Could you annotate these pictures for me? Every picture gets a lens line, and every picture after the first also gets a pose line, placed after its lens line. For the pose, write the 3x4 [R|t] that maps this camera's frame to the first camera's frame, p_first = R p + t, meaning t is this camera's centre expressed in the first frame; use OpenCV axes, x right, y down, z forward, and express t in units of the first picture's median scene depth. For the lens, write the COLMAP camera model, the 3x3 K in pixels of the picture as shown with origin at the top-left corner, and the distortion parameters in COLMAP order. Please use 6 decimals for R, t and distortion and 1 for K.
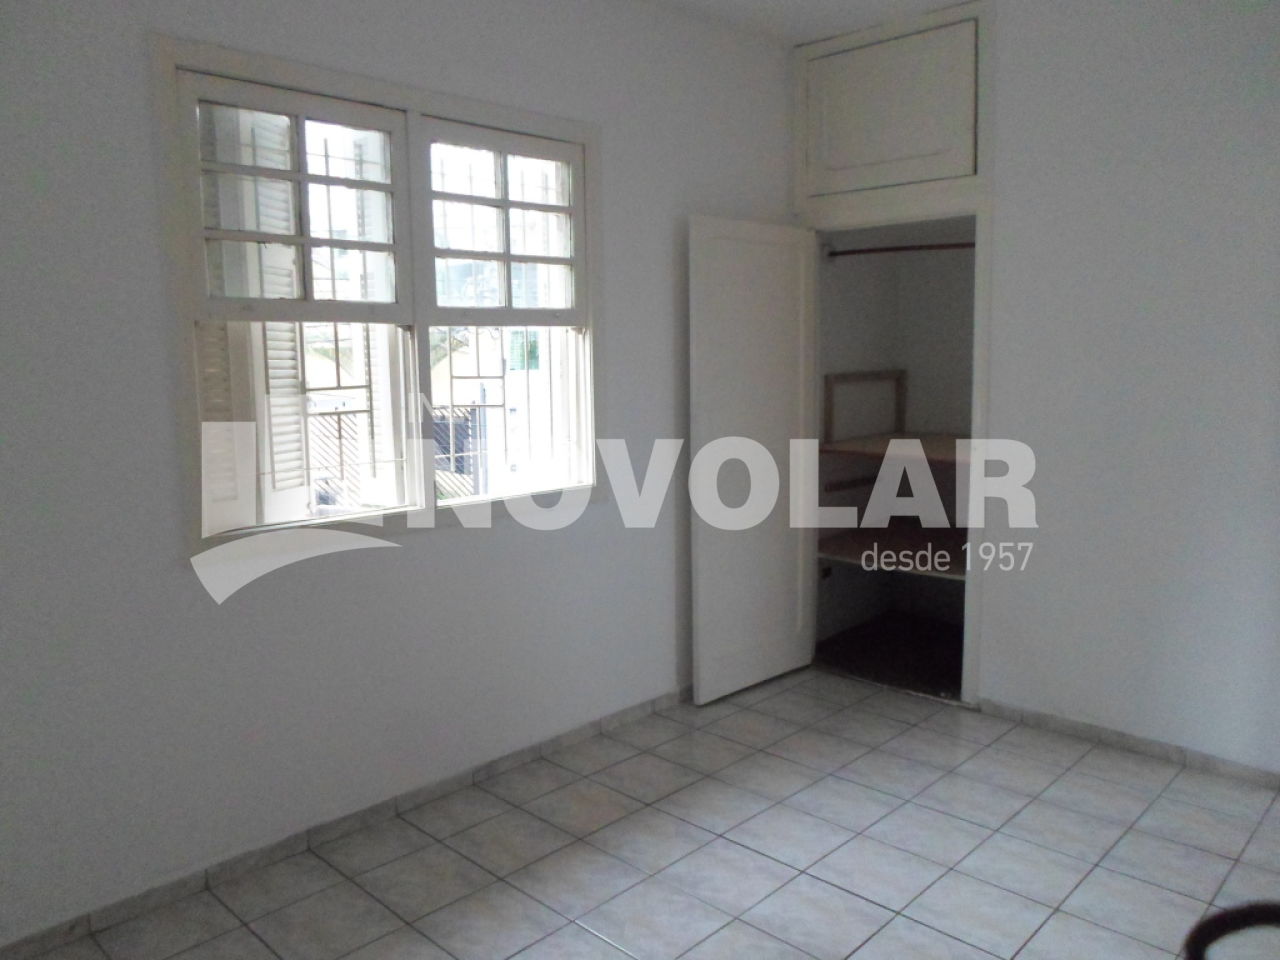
lens RADIAL K [[974.3, 0, 640.0], [0, 974.3, 480.0], [0, 0, 1]] dist [-0.006114, -0.006165]
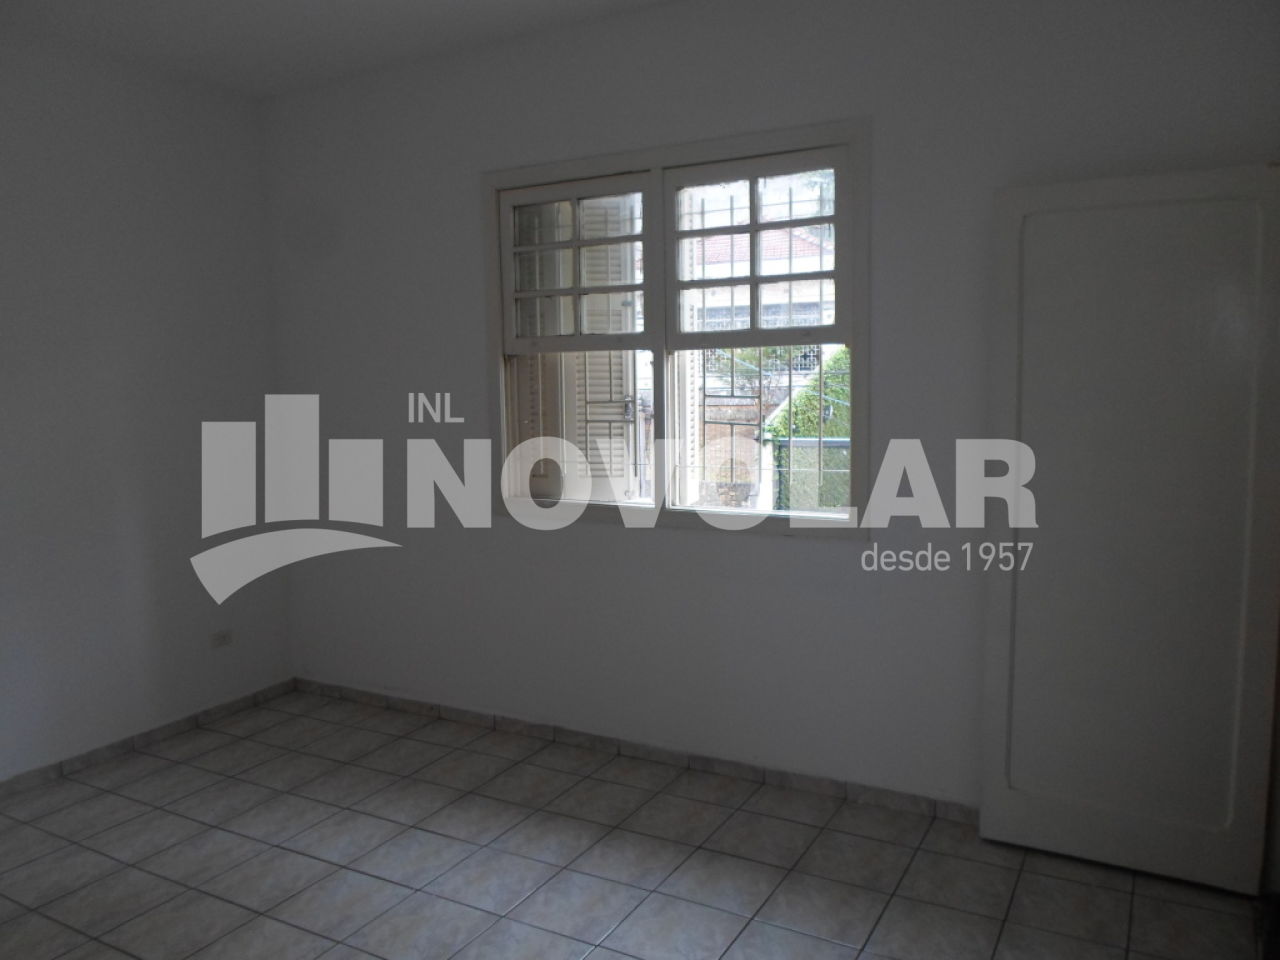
lens RADIAL K [[935.1, 0, 642.5], [0, 935.1, 500.5], [0, 0, 1]] dist [-0.007086, -0.003224]
pose [[0.273579, 0.111643, -0.955348, 0.813450], [-0.127919, 0.988641, 0.078902, -0.063377], [0.953305, 0.100621, 0.284753, 0.645588]]
